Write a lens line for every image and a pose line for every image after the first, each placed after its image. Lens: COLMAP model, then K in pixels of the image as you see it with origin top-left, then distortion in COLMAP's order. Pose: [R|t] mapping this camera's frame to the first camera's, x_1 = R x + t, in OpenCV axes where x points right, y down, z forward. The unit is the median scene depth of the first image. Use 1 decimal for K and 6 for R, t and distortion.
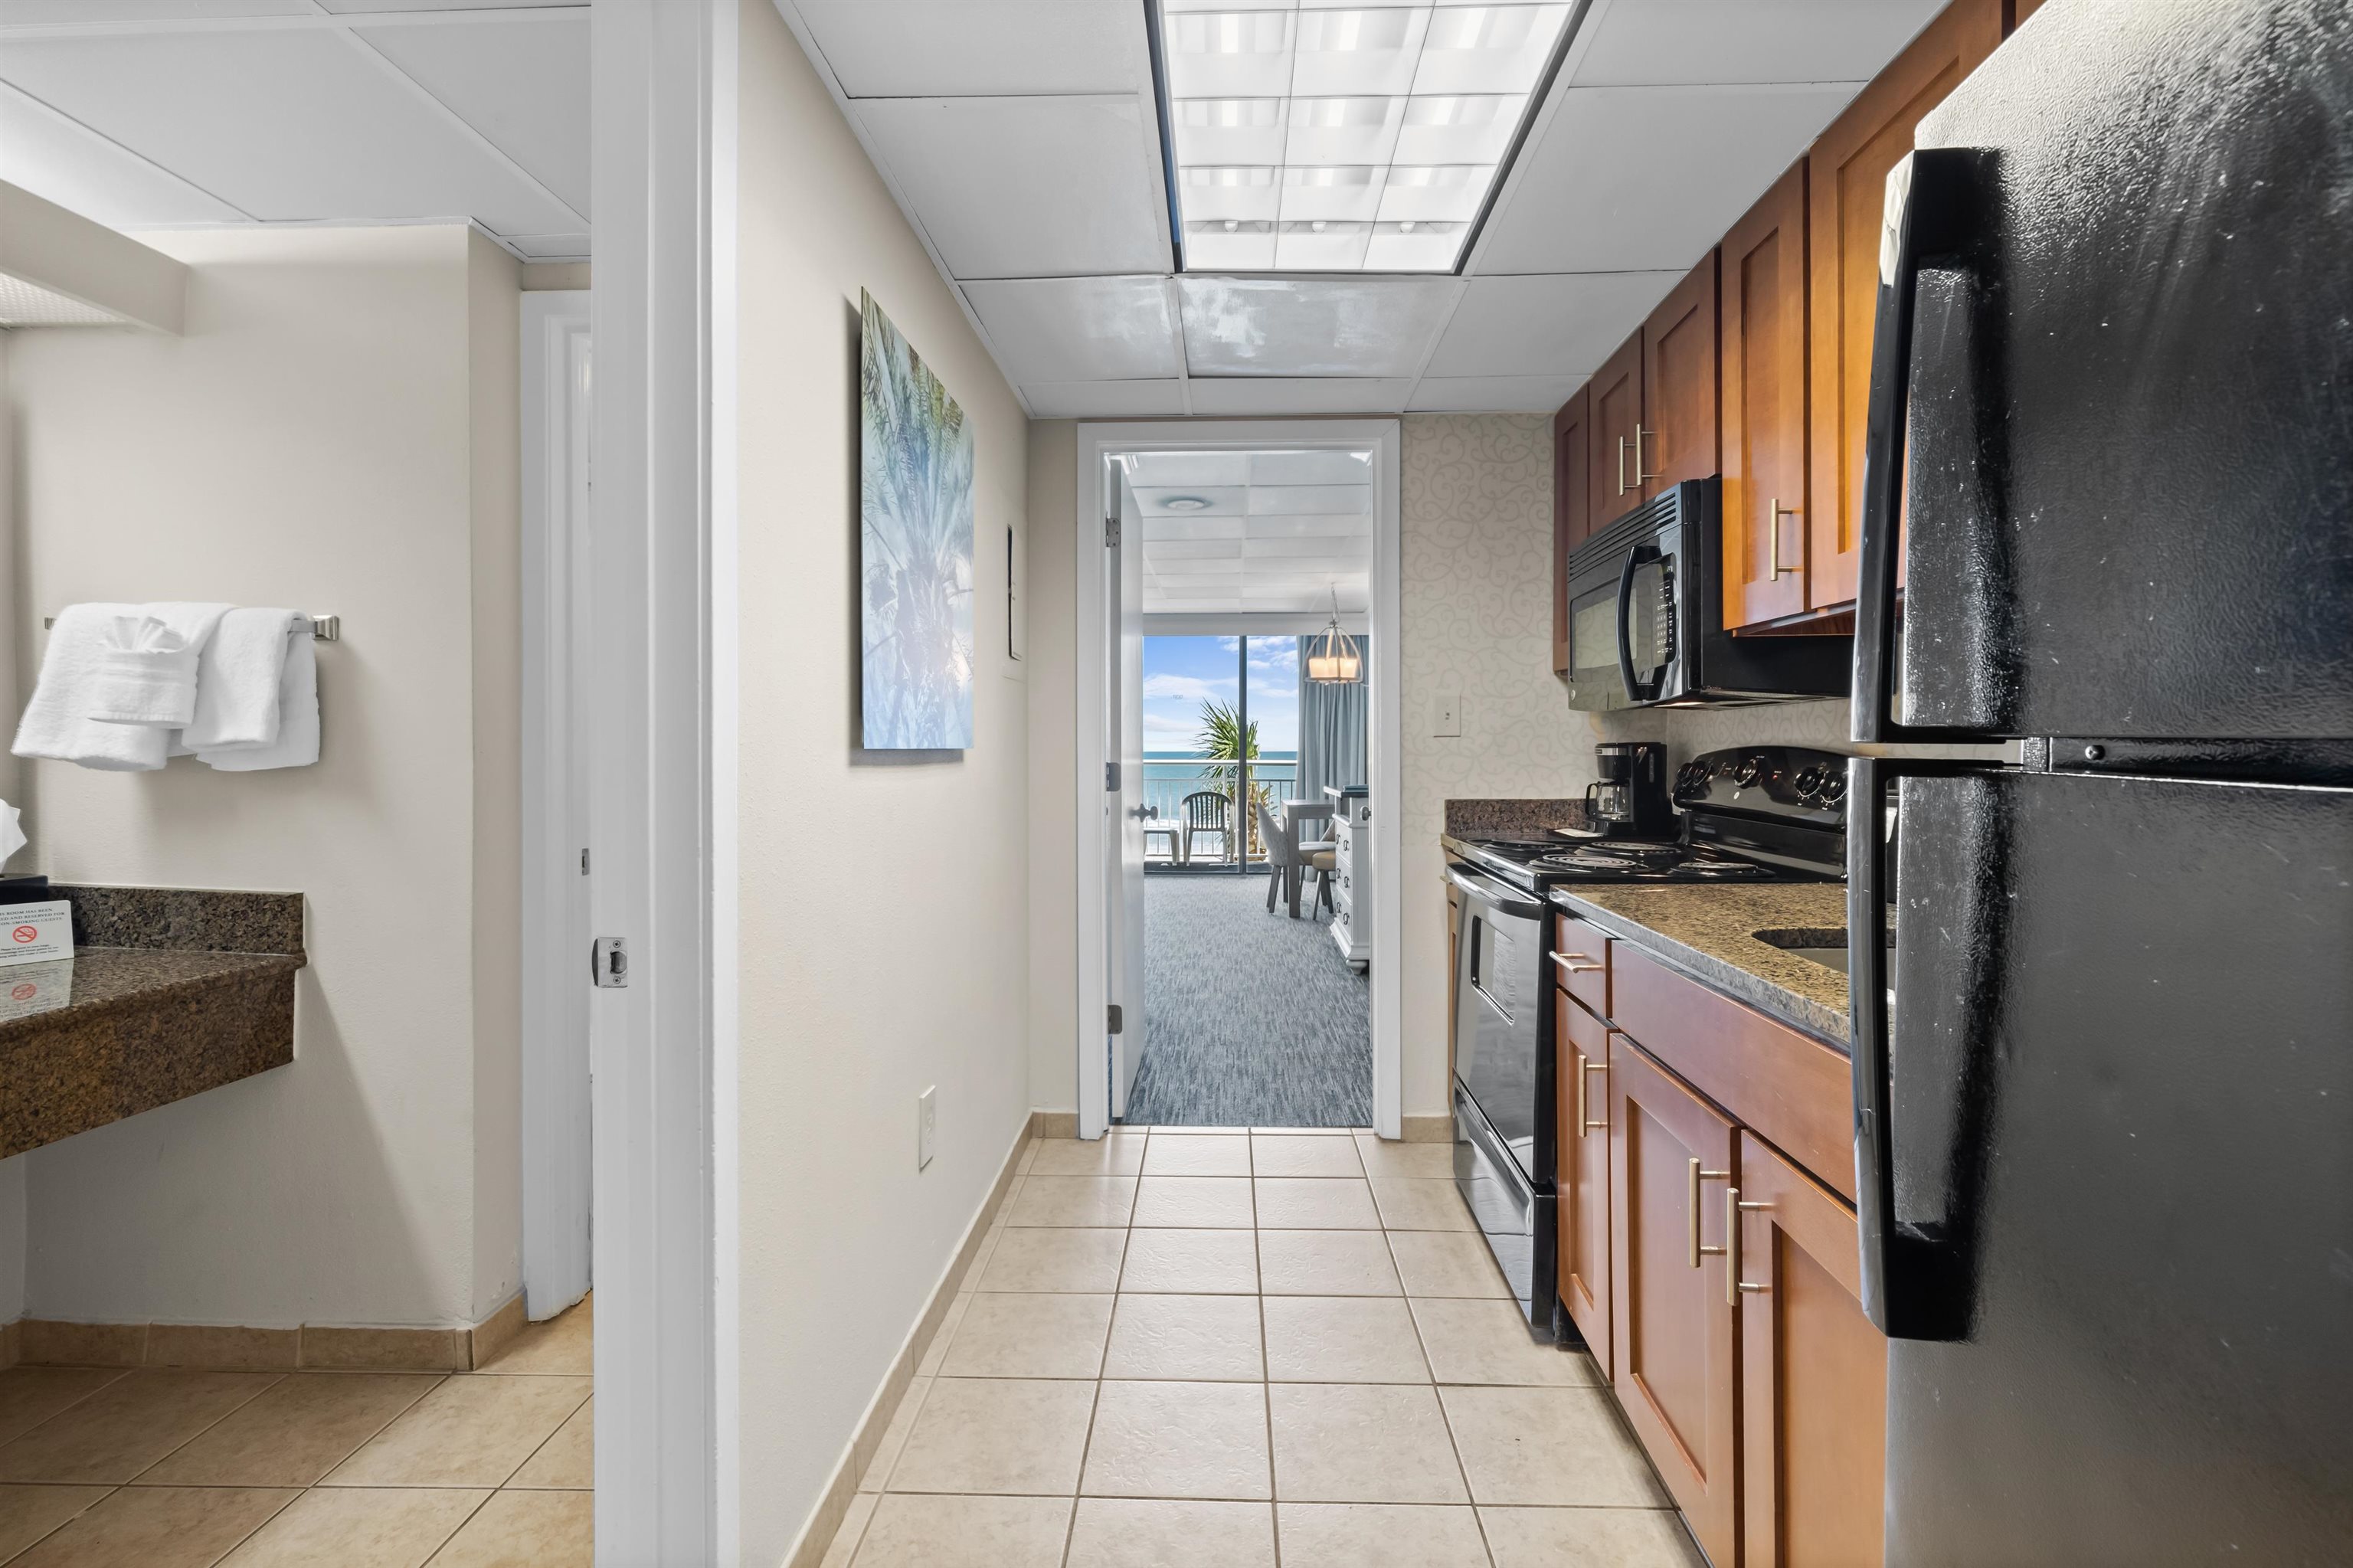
lens RADIAL K [[1071.2, 0, 1189.4], [0, 1071.2, 749.6], [0, 0, 1]] dist [0.003381, 0.000938]
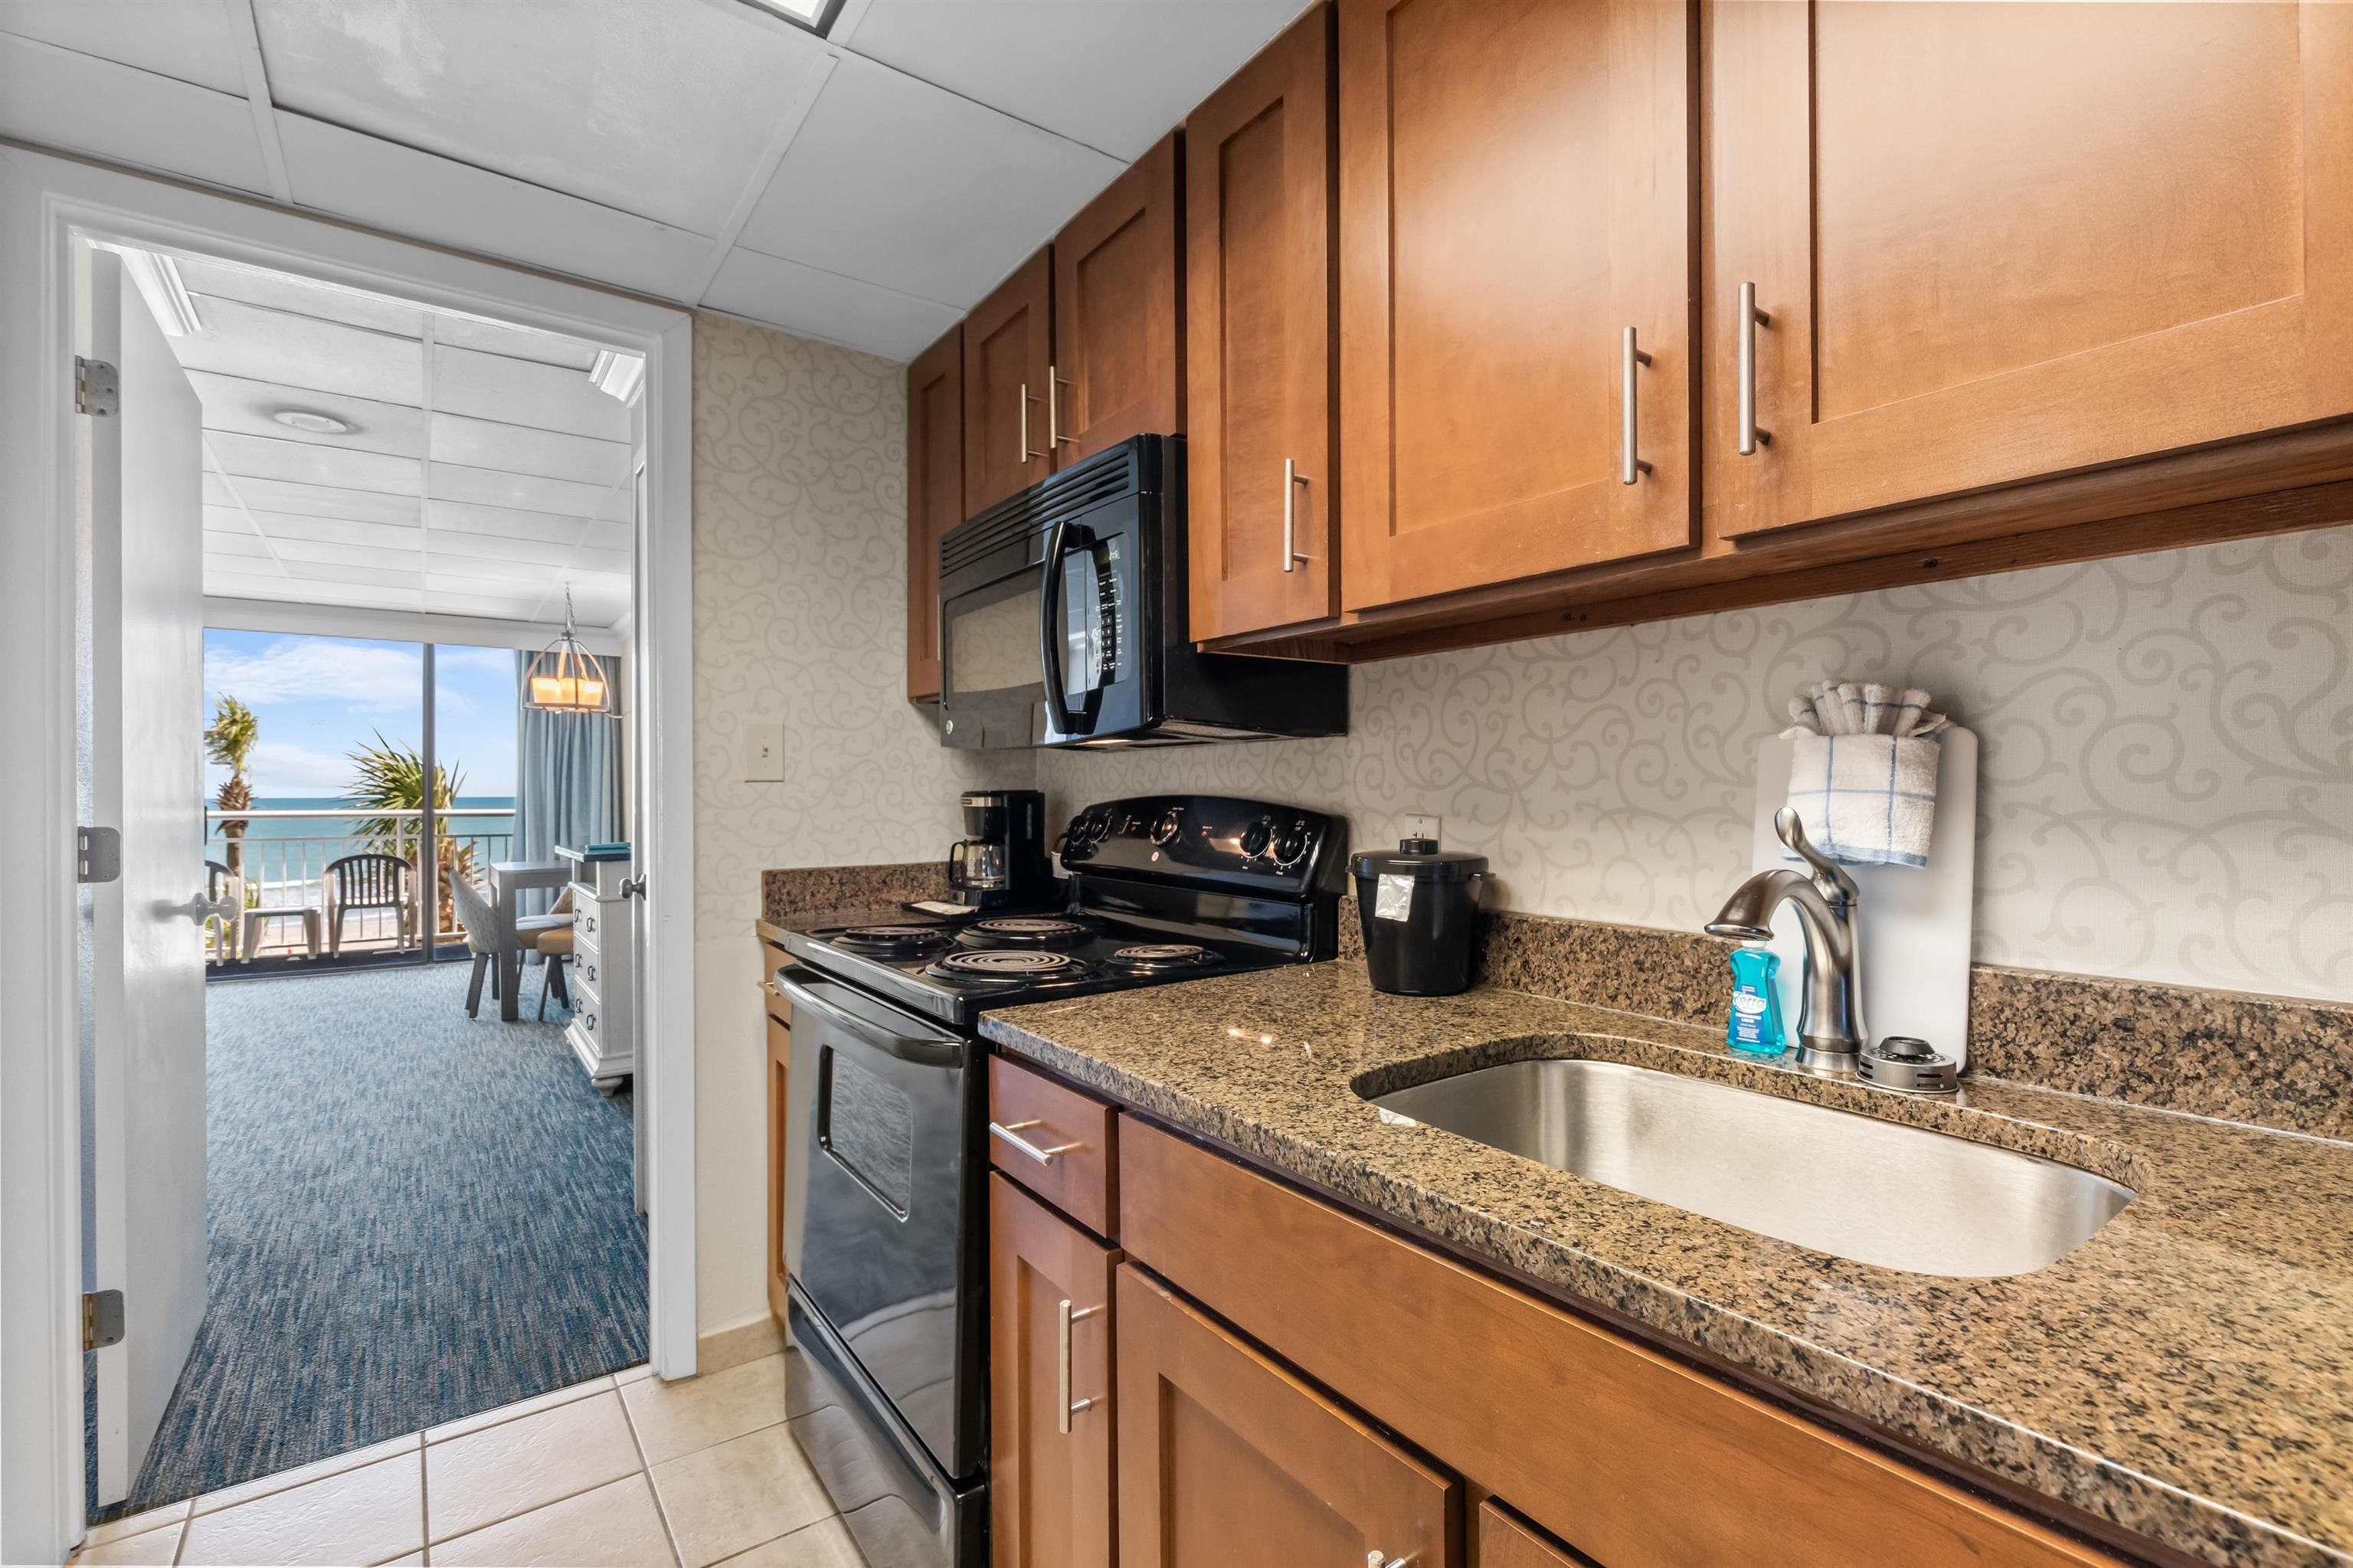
lens RADIAL K [[1043.3, 0, 1182.7], [0, 1043.3, 796.1], [0, 0, 1]] dist [-0.000902, 0.000071]
pose [[0.782893, -0.002400, 0.622152, 0.027772], [0.001545, 0.999997, 0.001914, -0.003389], [-0.622154, -0.000537, 0.782894, 0.287152]]
